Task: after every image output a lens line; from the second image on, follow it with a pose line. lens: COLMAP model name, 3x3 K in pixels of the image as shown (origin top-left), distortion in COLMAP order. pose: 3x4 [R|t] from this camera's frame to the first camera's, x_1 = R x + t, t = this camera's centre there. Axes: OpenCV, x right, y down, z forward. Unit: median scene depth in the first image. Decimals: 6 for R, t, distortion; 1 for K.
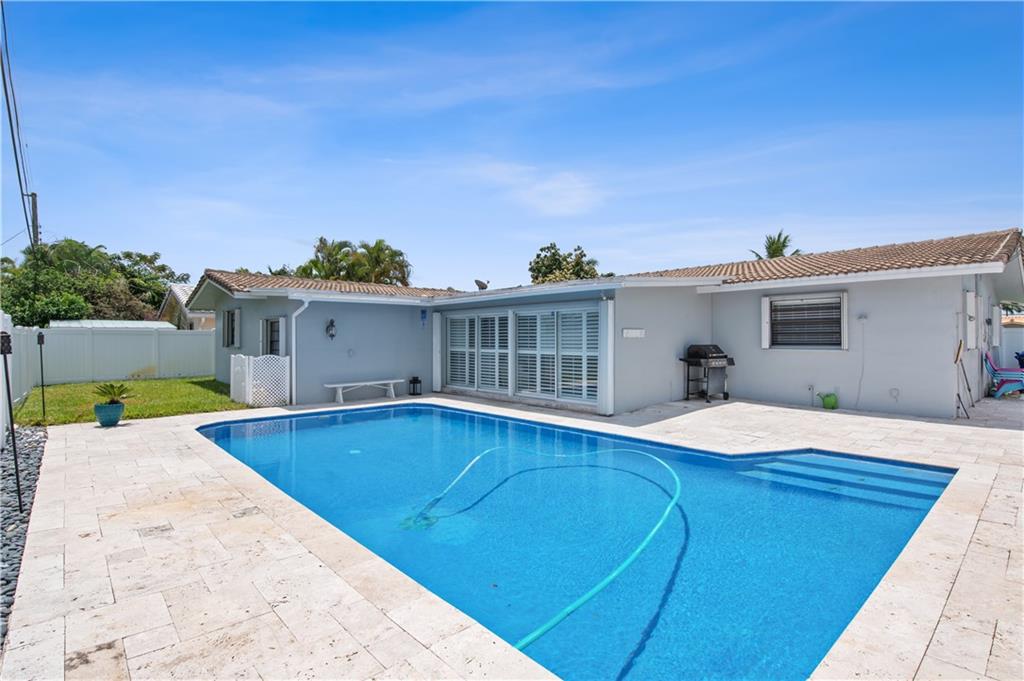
lens RADIAL K [[502.1, 0, 513.4], [0, 502.1, 335.3], [0, 0, 1]] dist [0.009431, -0.000054]
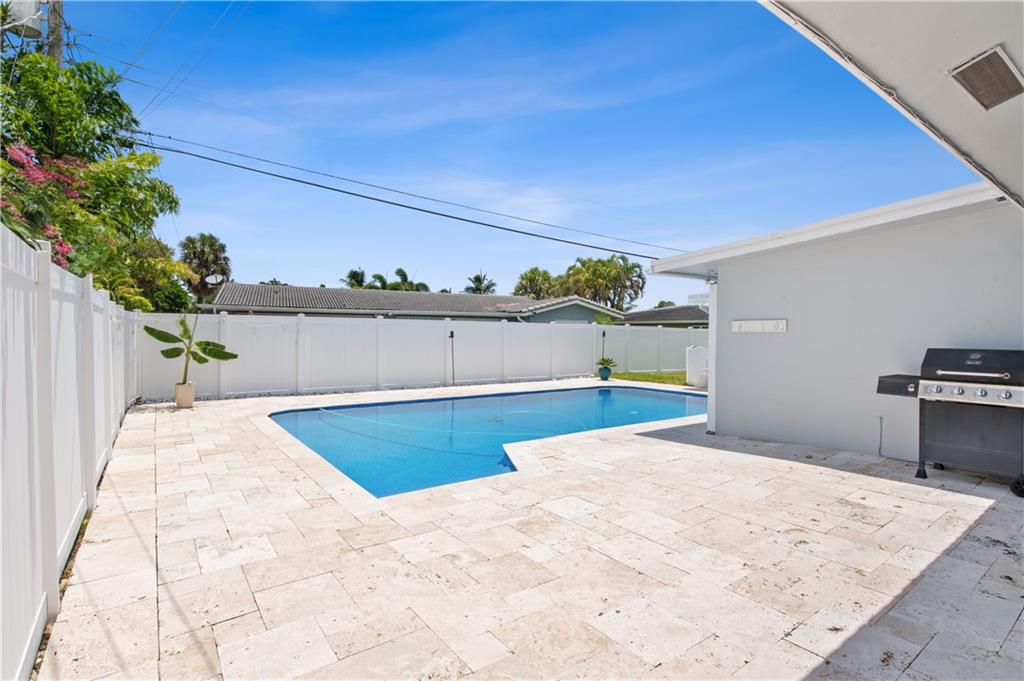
lens RADIAL K [[495.8, 0, 514.0], [0, 495.8, 338.1], [0, 0, 1]] dist [0.014963, 0.000128]
pose [[-0.103784, 0.007106, -0.994574, 0.816841], [0.001884, 0.999974, 0.006947, 0.005719], [0.994598, -0.001153, -0.103795, 0.645258]]
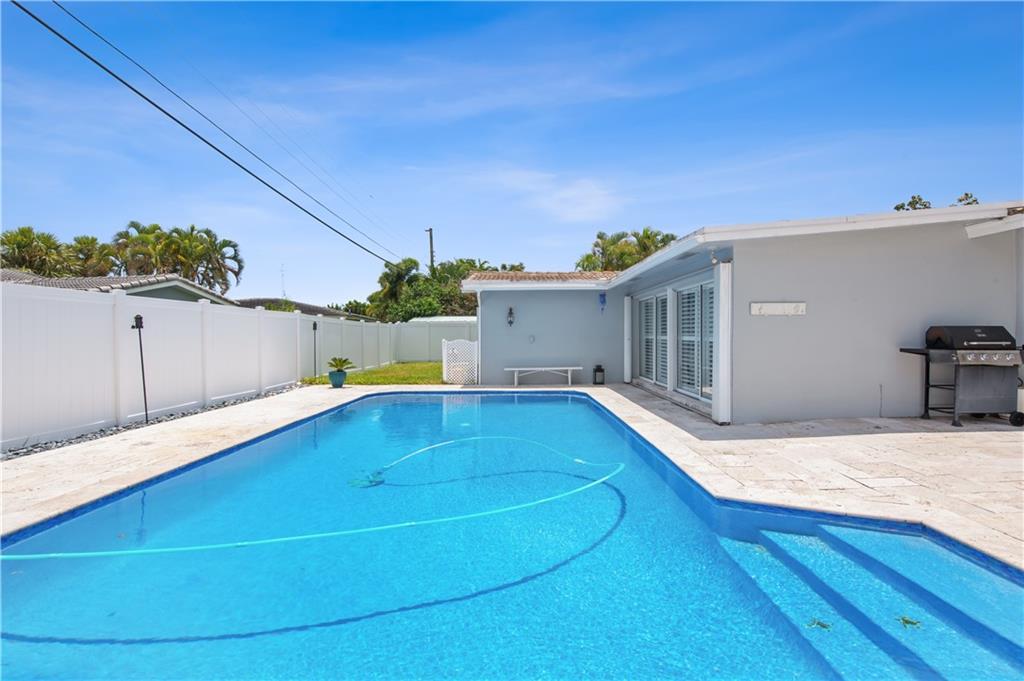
lens RADIAL K [[499.0, 0, 512.0], [0, 499.0, 340.5], [0, 0, 1]] dist [-0.010776, -0.000406]
pose [[0.737270, 0.005846, -0.675573, 0.372603], [0.008252, 0.999810, 0.017657, 0.020666], [0.675548, -0.018593, 0.737082, 0.226310]]
